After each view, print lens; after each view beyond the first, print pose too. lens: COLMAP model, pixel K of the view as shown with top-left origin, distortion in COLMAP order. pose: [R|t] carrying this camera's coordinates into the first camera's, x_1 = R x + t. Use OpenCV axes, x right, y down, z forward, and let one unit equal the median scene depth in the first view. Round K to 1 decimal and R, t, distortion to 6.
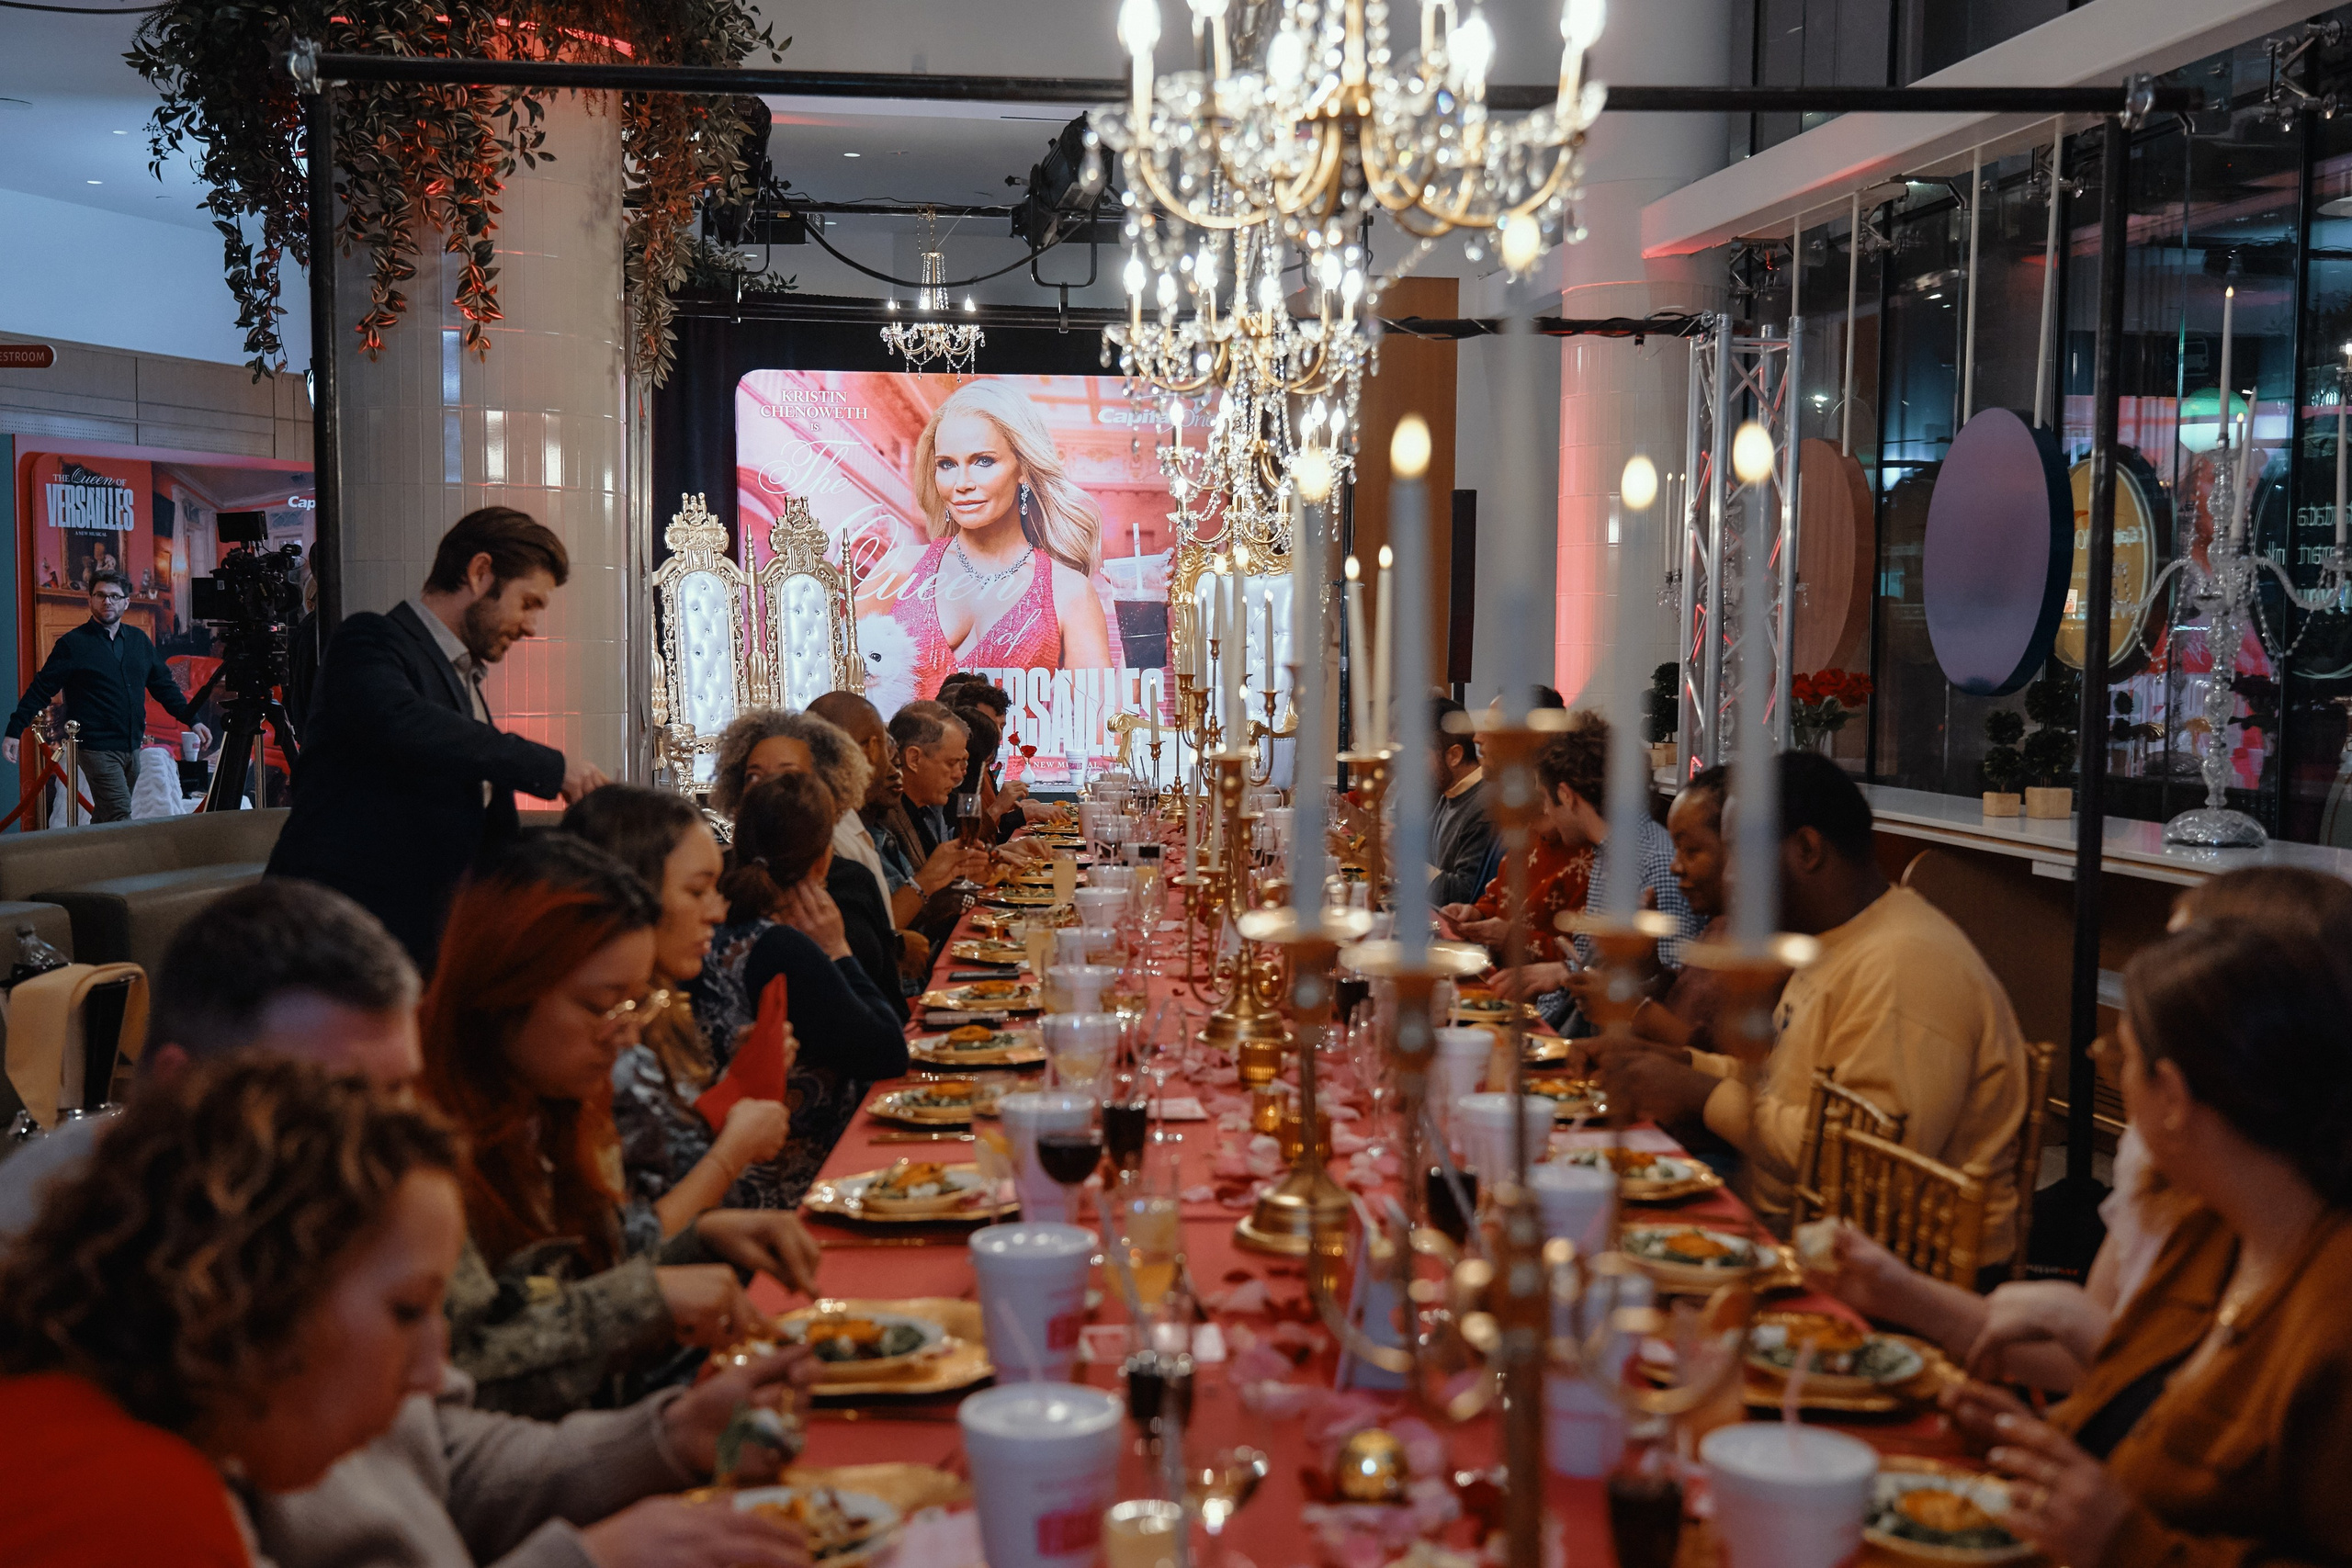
lens RADIAL K [[2518.0, 0, 1174.5], [0, 2518.0, 789.1], [0, 0, 1]] dist [0.072365, 0.000000]
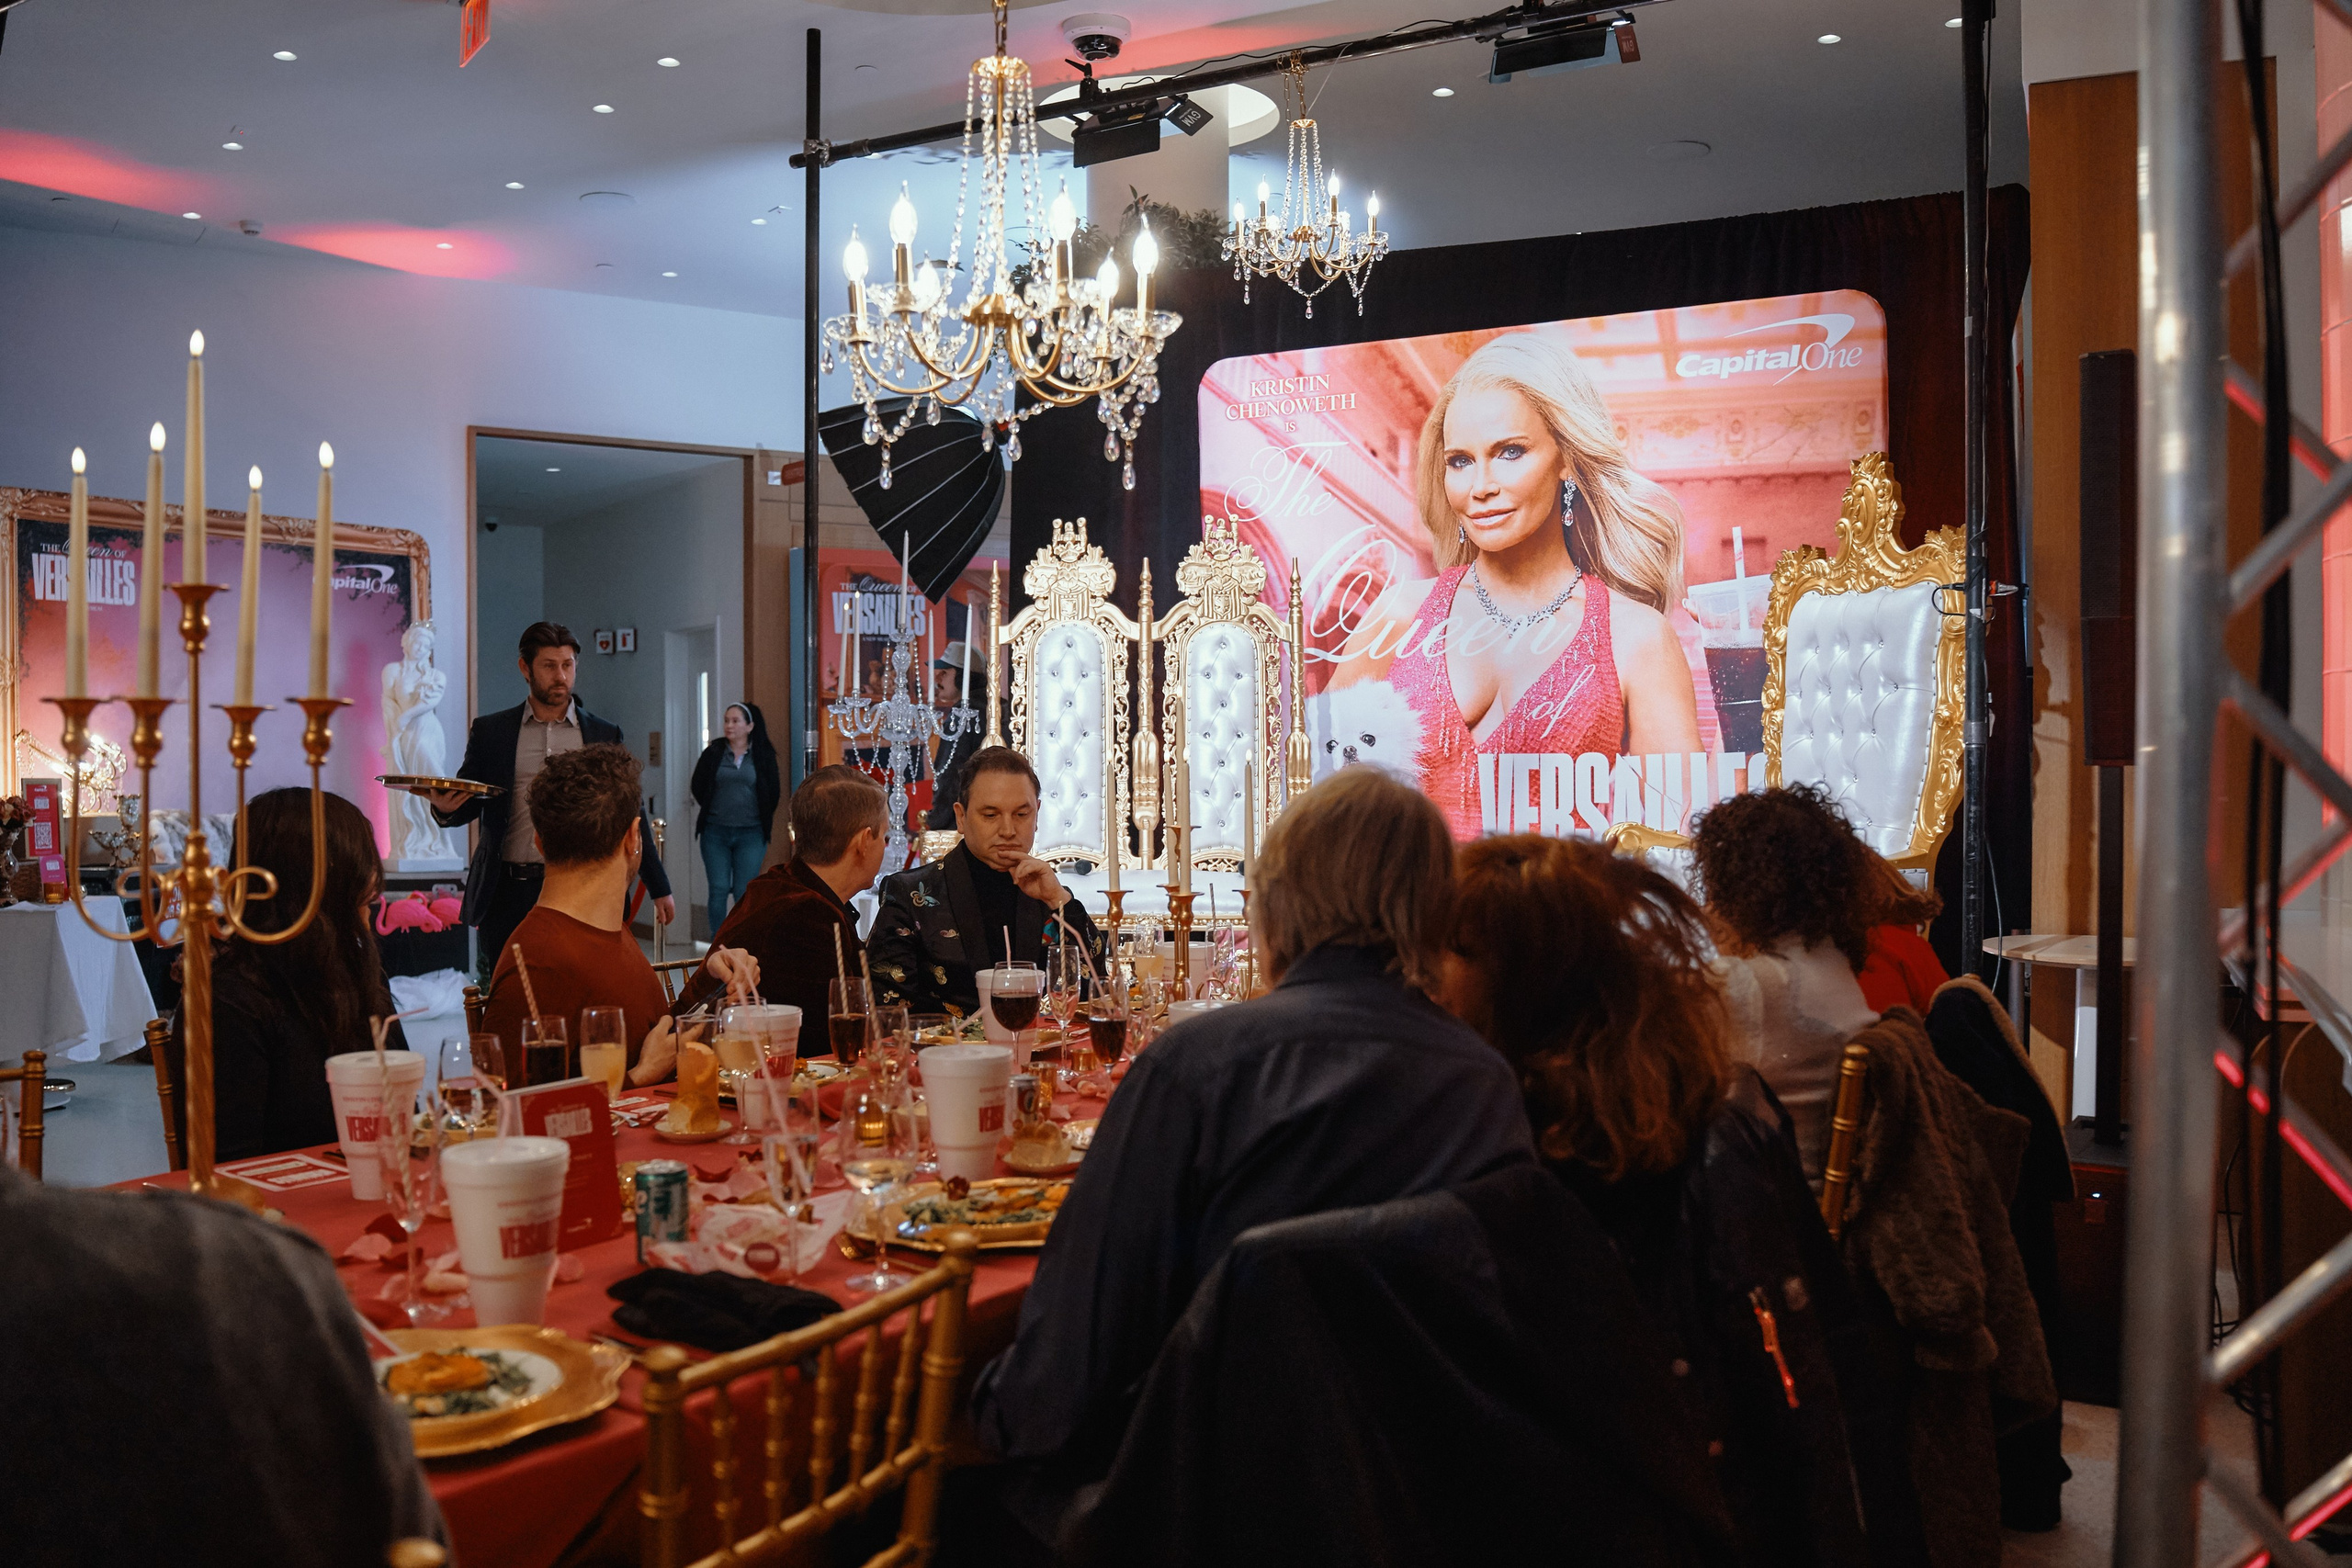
lens RADIAL K [[1979.0, 0, 1175.4], [0, 1979.0, 777.1], [0, 0, 1]] dist [-0.047626, -0.000242]
pose [[0.819153, -0.003422, -0.573565, 0.156486], [-0.026684, 0.998672, -0.044067, -0.015953], [0.572954, 0.051403, 0.817974, 0.514309]]
